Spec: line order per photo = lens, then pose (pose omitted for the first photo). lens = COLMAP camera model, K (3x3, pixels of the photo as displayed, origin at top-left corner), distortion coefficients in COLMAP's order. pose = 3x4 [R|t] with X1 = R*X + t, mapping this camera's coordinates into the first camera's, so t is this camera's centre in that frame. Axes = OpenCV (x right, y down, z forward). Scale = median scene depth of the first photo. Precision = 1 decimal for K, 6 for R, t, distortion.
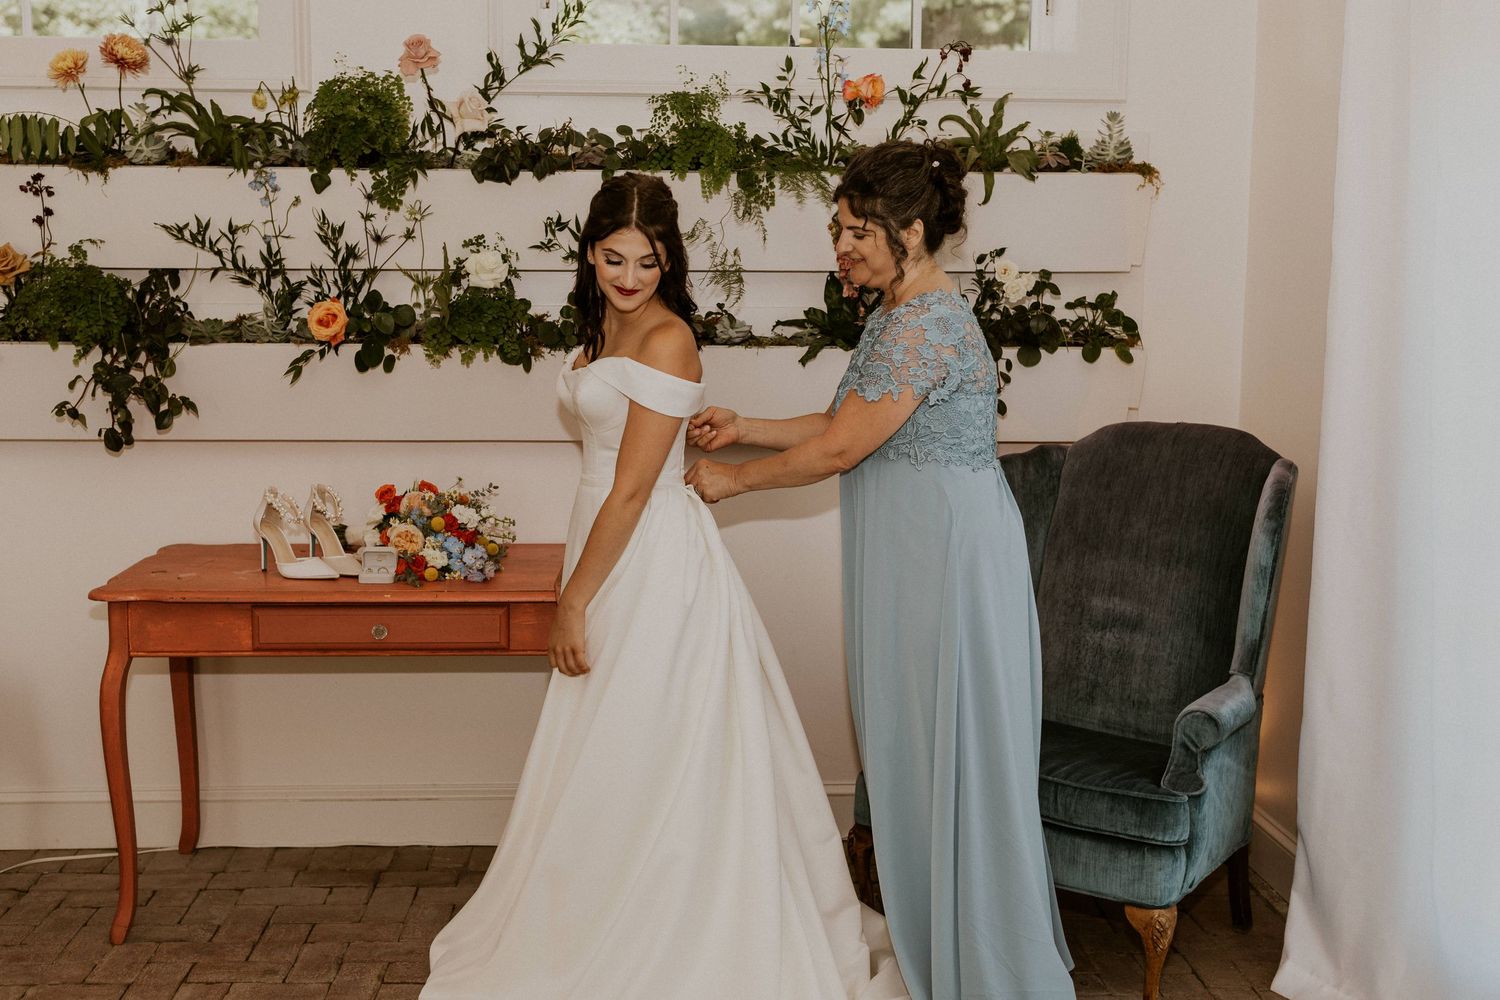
lens RADIAL K [[1393.3, 0, 695.0], [0, 1393.3, 463.3], [0, 0, 1]] dist [0.004952, 0.001619]
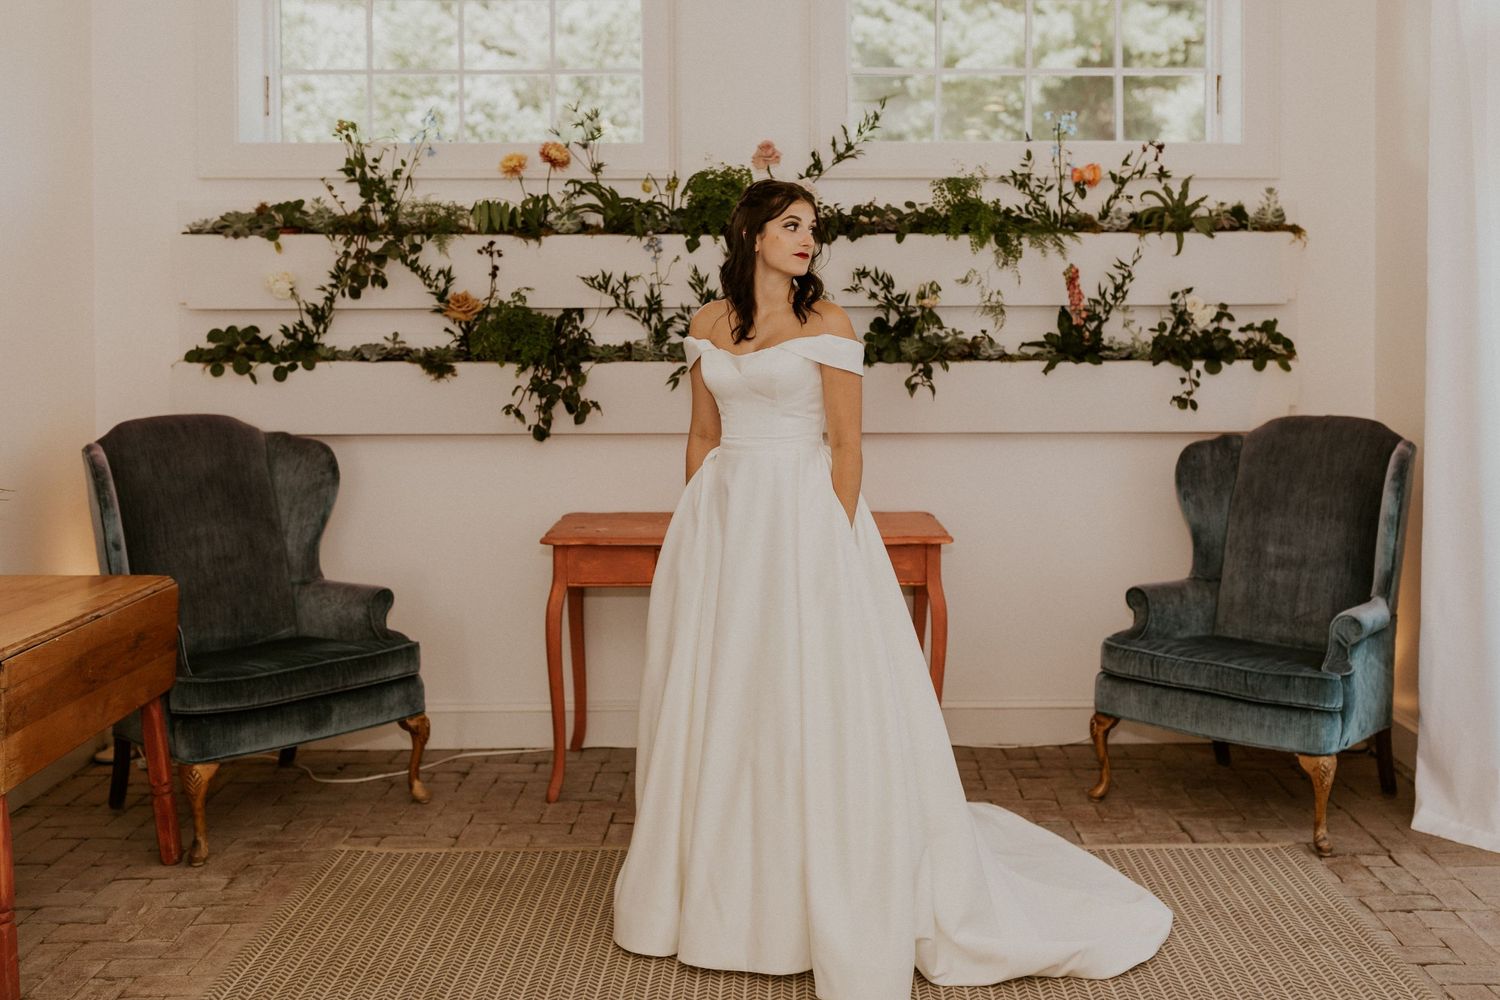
lens RADIAL K [[1399.4, 0, 826.4], [0, 1399.4, 373.7], [0, 0, 1]] dist [0.000155, -0.000654]
pose [[0.999778, -0.007794, -0.019600, -0.109098], [0.005979, 0.995833, -0.091000, 0.051209], [0.020228, 0.090862, 0.995658, -0.357867]]
